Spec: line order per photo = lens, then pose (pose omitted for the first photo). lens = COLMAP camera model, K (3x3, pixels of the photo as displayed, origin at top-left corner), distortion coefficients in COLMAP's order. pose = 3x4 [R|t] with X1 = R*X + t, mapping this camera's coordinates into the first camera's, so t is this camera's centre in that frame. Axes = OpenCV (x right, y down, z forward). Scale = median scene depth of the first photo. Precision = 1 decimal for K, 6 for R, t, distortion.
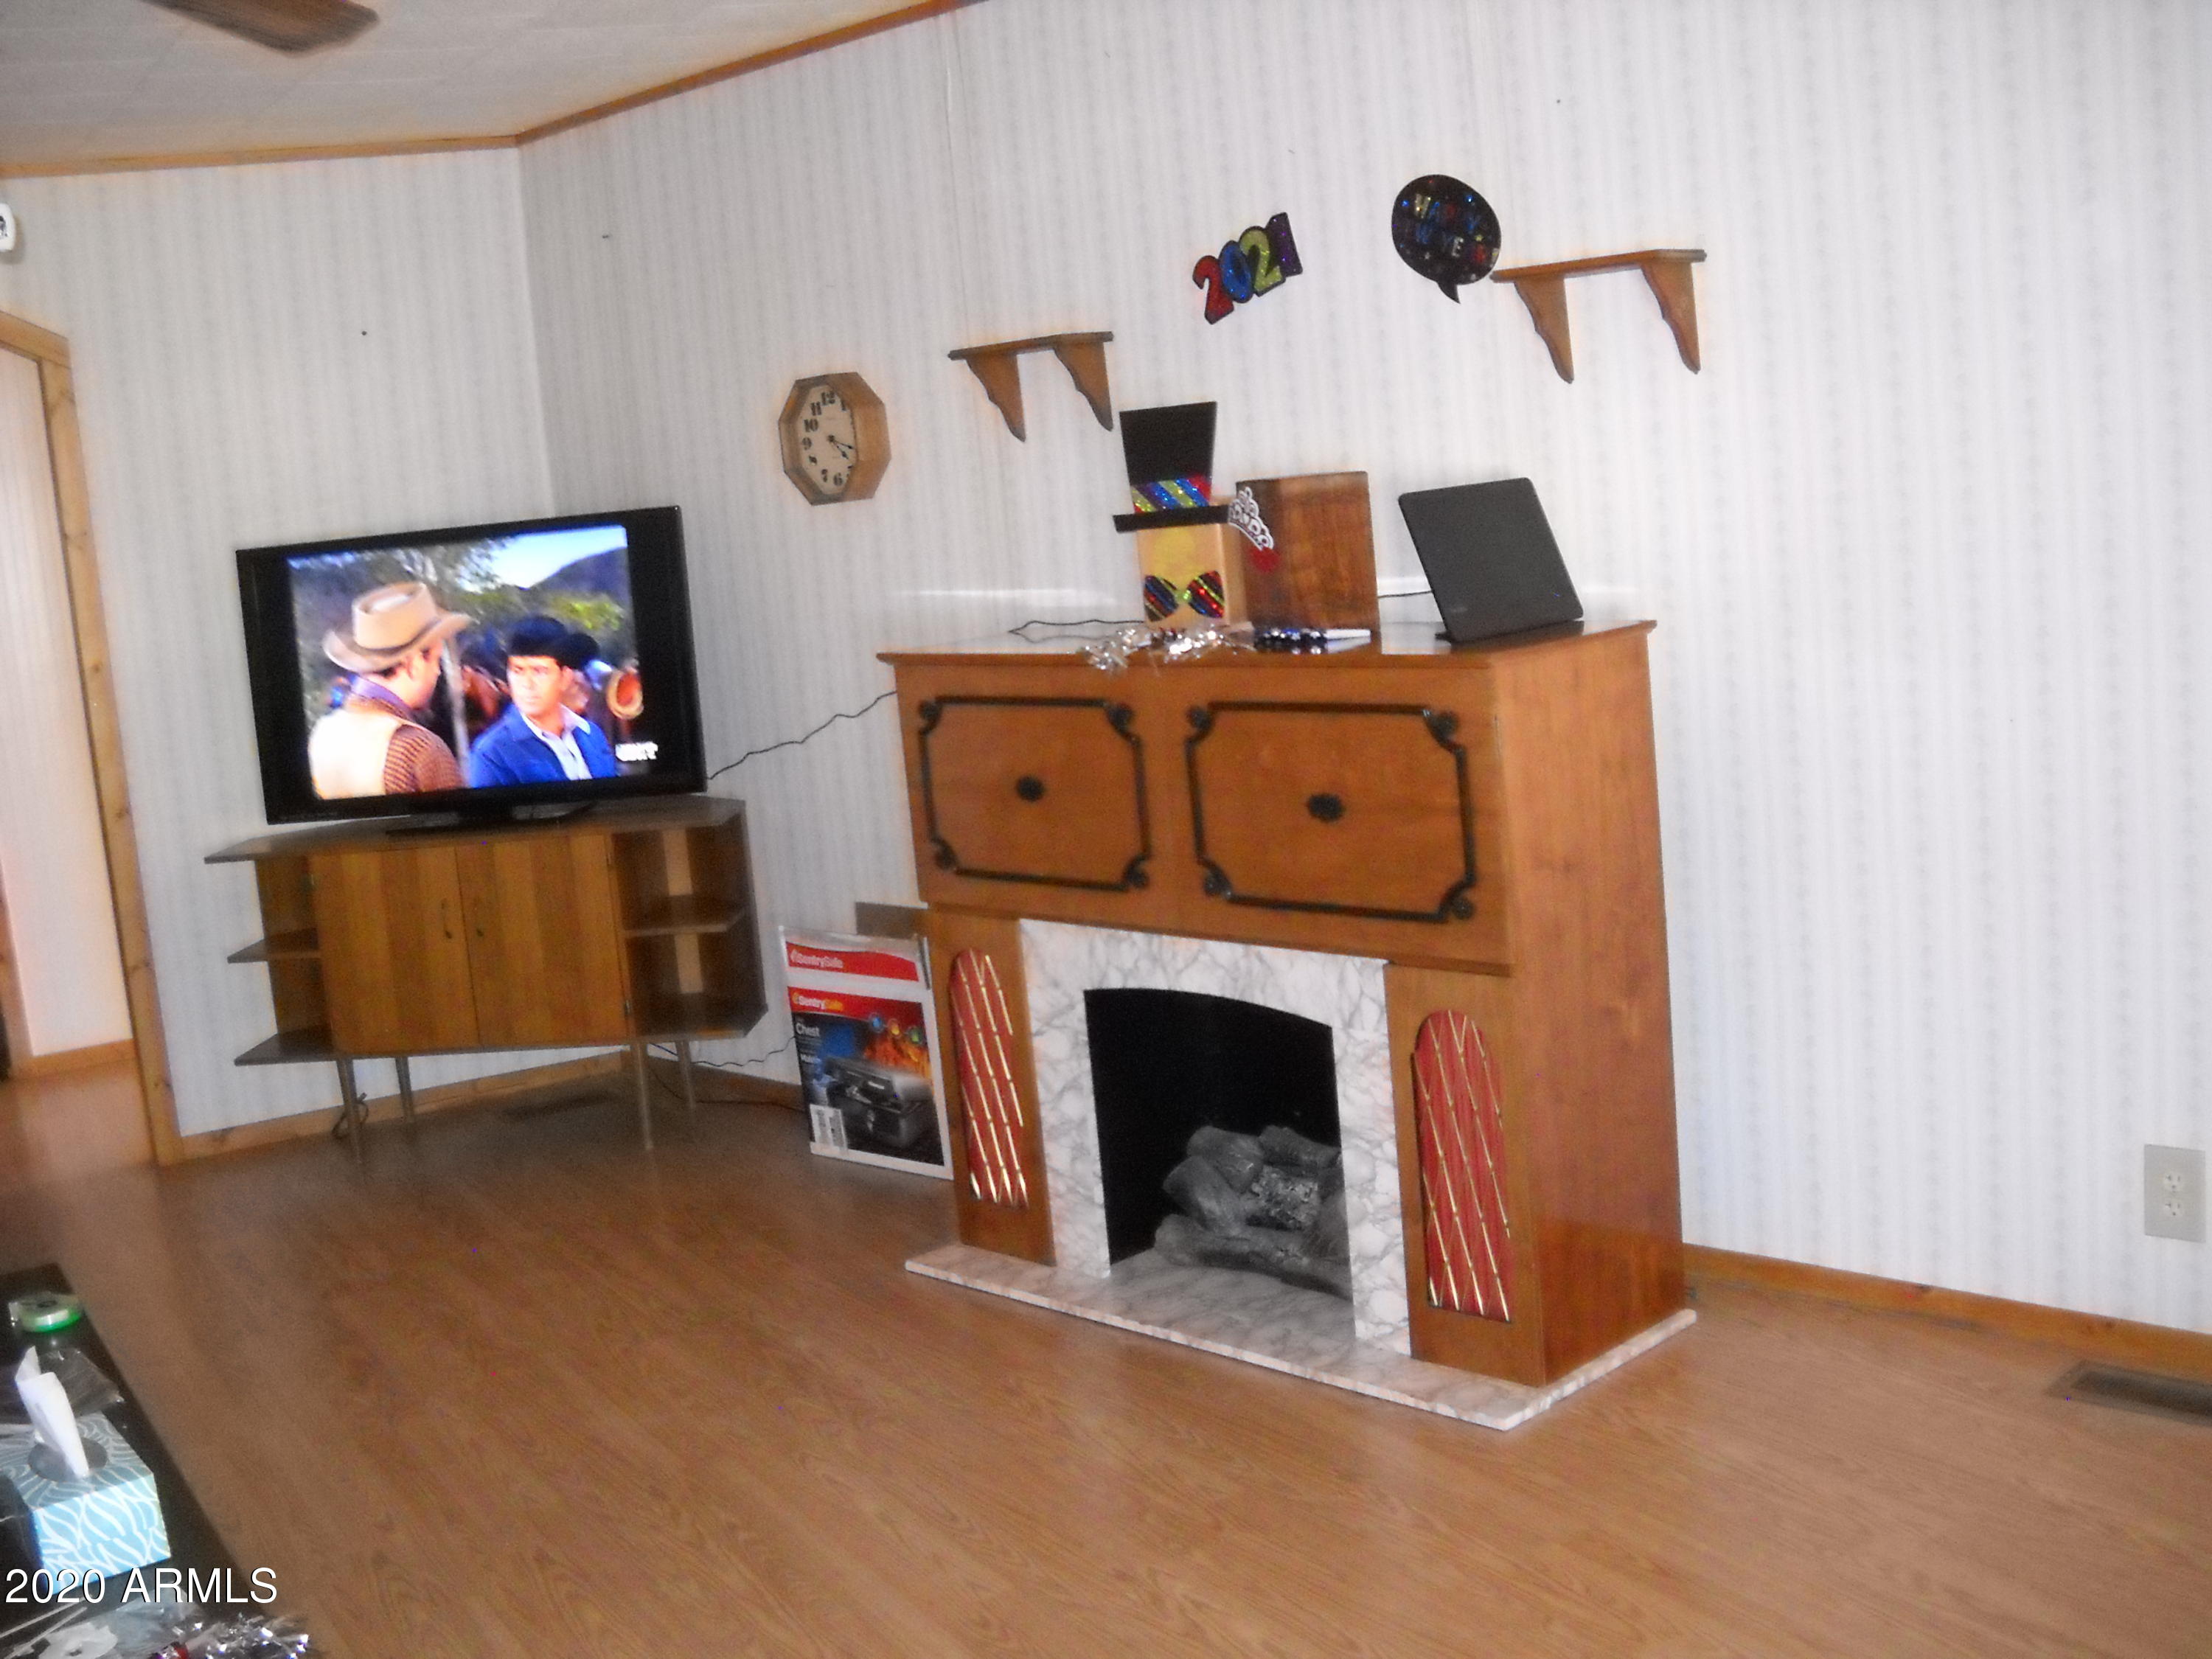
lens RADIAL K [[2497.0, 0, 1106.0], [0, 2497.0, 829.5], [0, 0, 1]] dist [-0.223793, 0.000600]
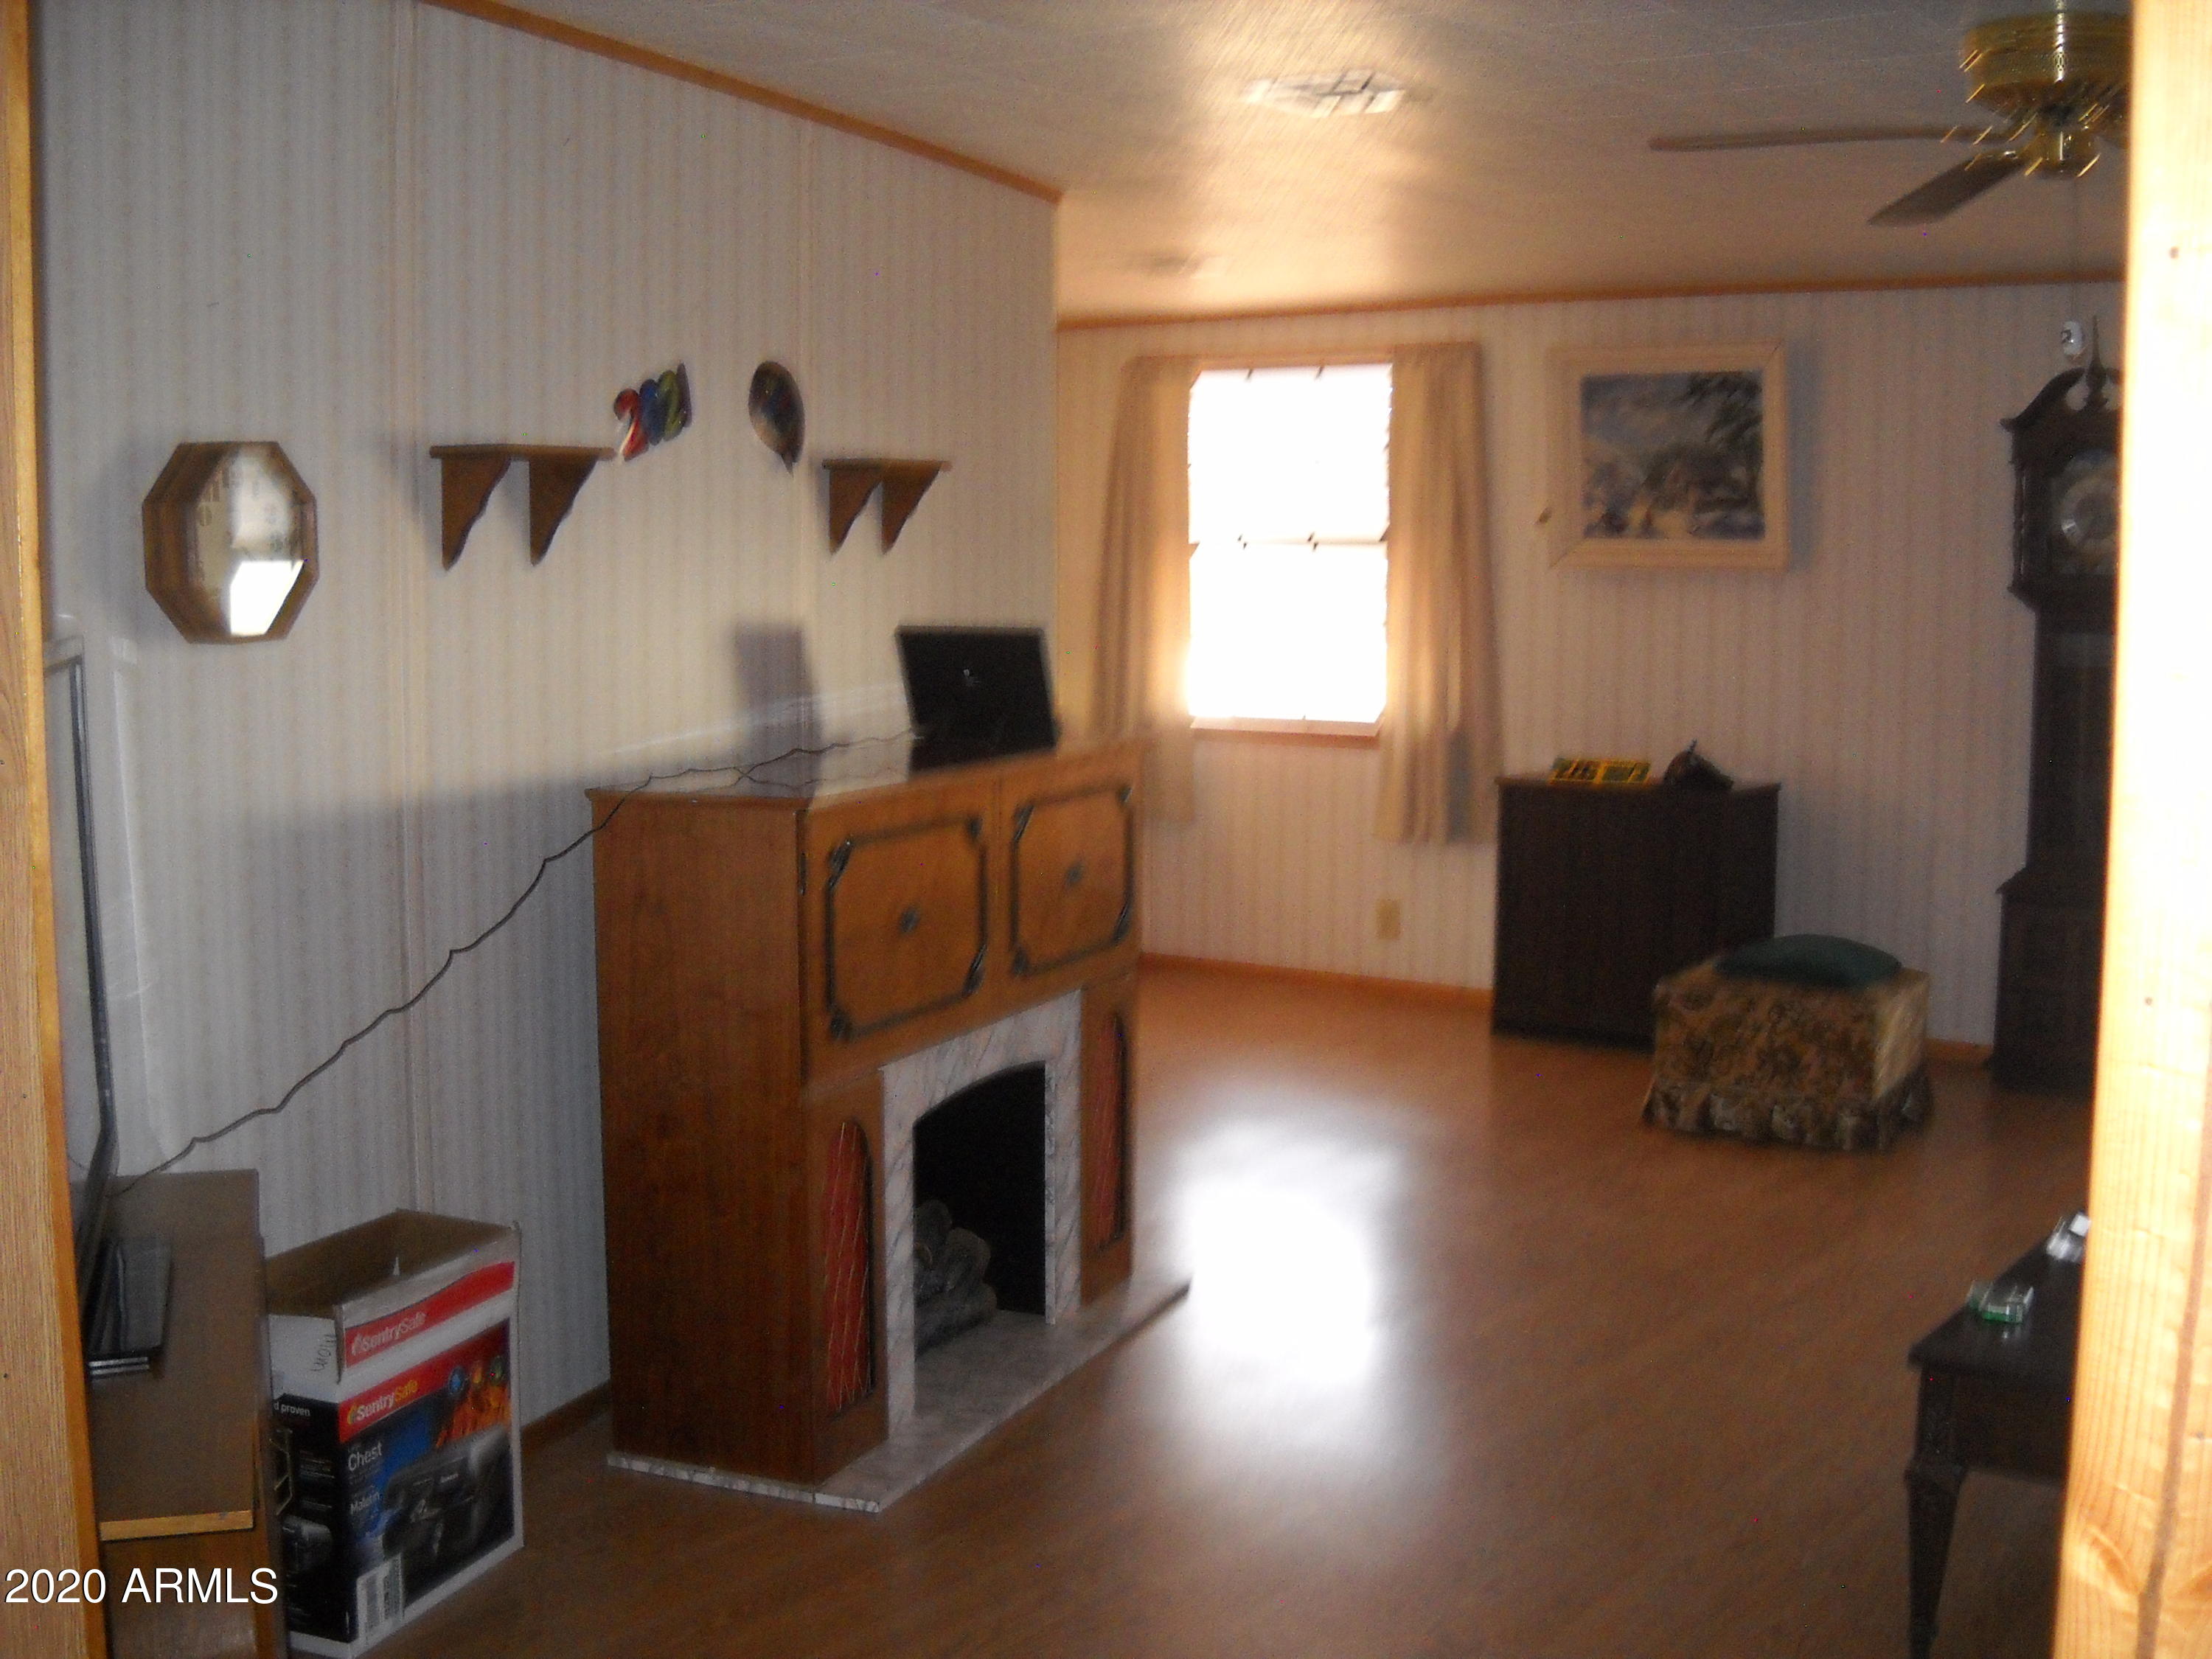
lens RADIAL K [[2497.0, 0, 1106.0], [0, 2497.0, 829.5], [0, 0, 1]] dist [-0.223793, 0.000600]
pose [[-0.393108, -0.010282, 0.919435, -0.910987], [0.179294, 0.979886, 0.087615, -0.116255], [-0.901843, 0.199291, -0.383358, 1.237672]]
